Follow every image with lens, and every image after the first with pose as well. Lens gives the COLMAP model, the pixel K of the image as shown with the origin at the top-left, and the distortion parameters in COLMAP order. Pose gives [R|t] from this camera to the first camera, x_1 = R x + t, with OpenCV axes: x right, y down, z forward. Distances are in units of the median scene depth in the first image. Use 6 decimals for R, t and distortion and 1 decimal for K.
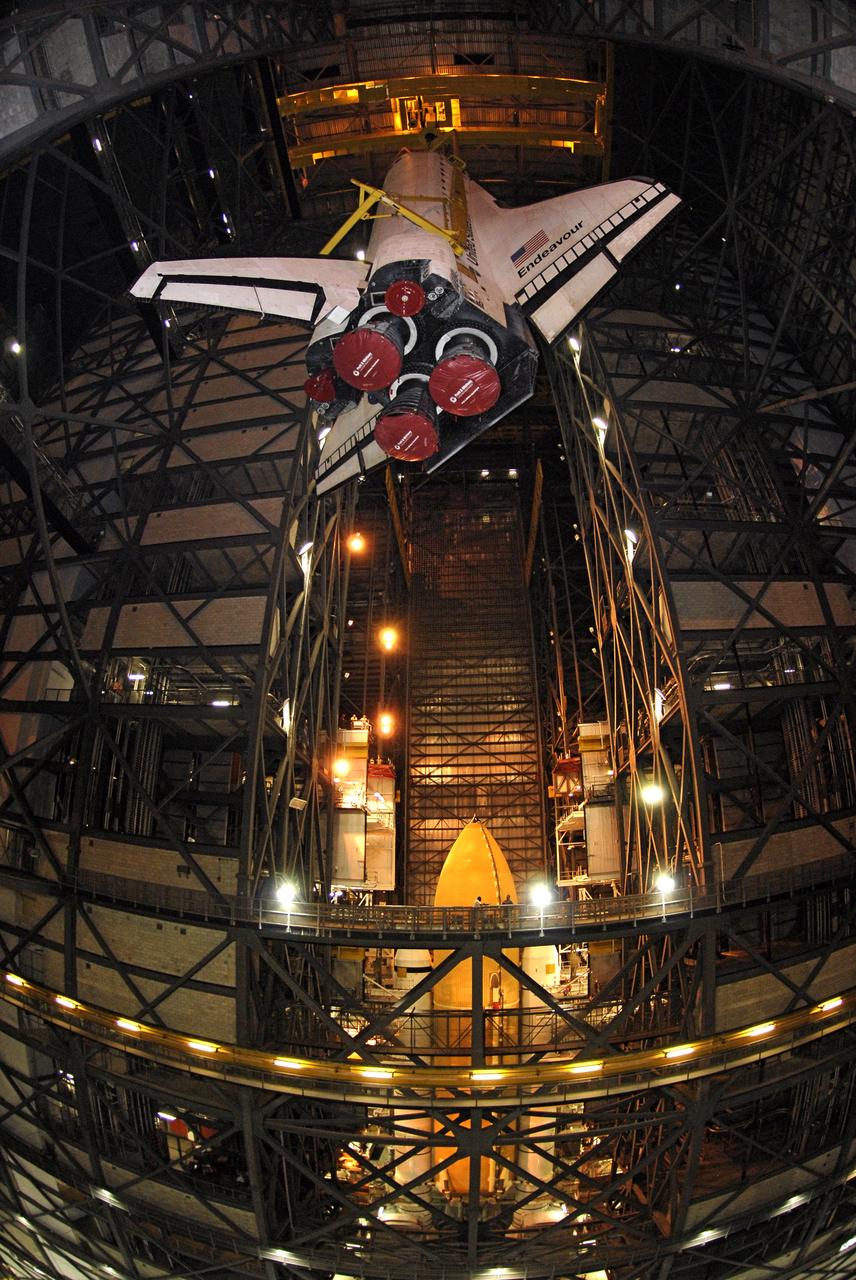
lens RADIAL K [[950.9, 0, 420.6], [0, 950.9, 642.2], [0, 0, 1]] dist [-0.013542, -0.043188]
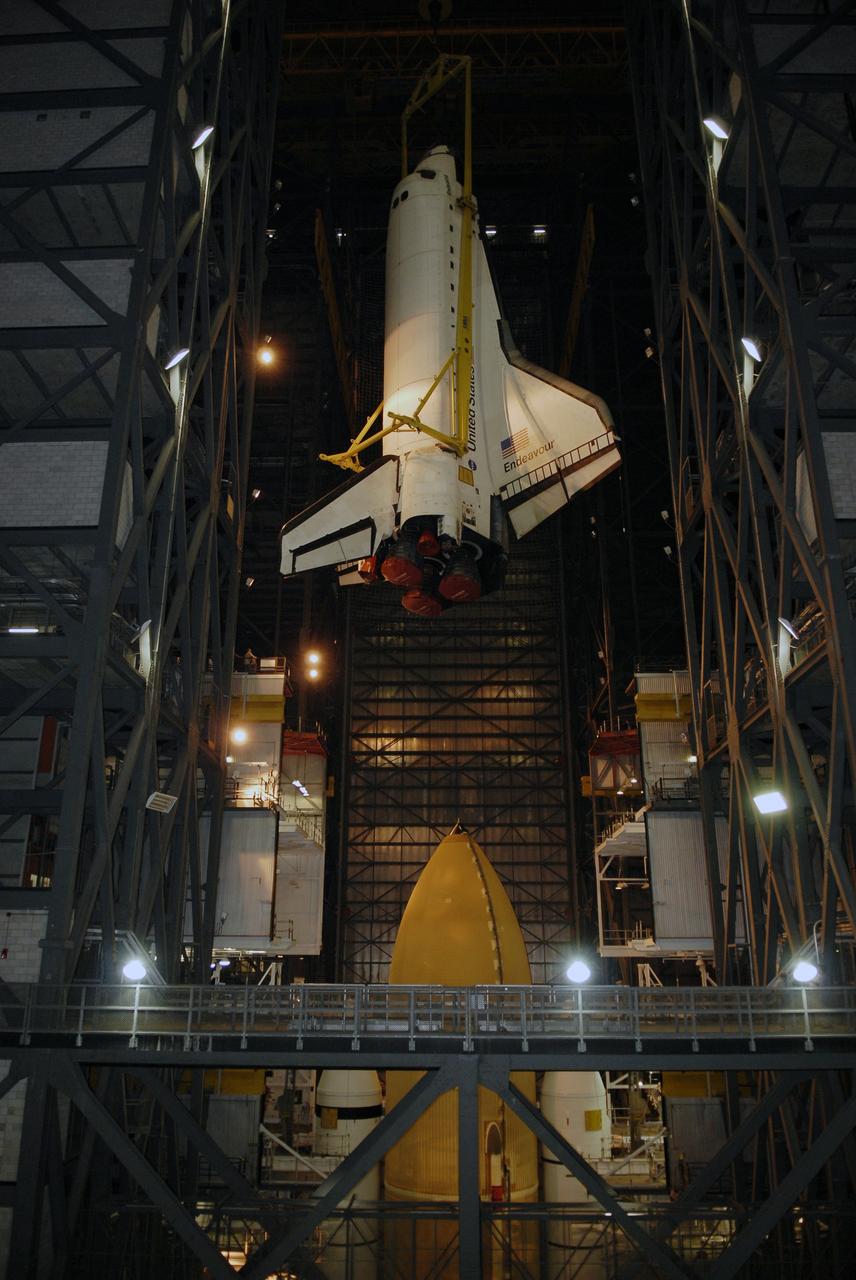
lens RADIAL K [[950.9, 0, 420.6], [0, 950.9, 642.2], [0, 0, 1]] dist [-0.013542, -0.043188]
pose [[0.998249, 0.017780, 0.056418, -0.001947], [-0.024395, 0.992616, 0.118818, -0.001422], [-0.053889, -0.119986, 0.991312, 0.426636]]
